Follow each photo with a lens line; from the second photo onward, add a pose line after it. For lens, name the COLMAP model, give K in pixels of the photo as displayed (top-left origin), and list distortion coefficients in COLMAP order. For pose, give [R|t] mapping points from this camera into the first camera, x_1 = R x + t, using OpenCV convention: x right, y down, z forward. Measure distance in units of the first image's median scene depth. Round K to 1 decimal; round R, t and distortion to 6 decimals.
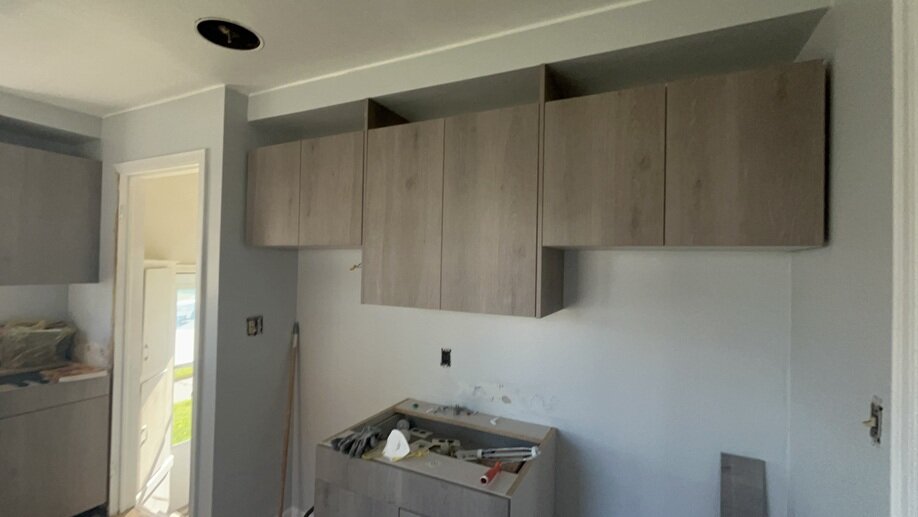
lens RADIAL K [[408.6, 0, 459.0], [0, 408.6, 258.5], [0, 0, 1]] dist [-0.008643, -0.001084]
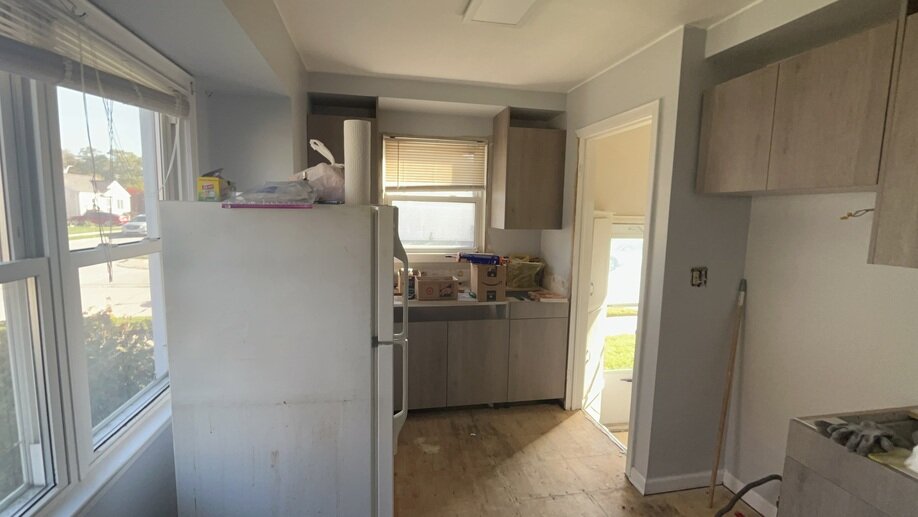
lens RADIAL K [[408.6, 0, 459.0], [0, 408.6, 258.5], [0, 0, 1]] dist [-0.008643, -0.001084]
pose [[0.615144, 0.082097, -0.784129, -0.094718], [0.003384, 0.994280, 0.106754, 0.016035], [0.788408, -0.068322, 0.611347, -0.041674]]
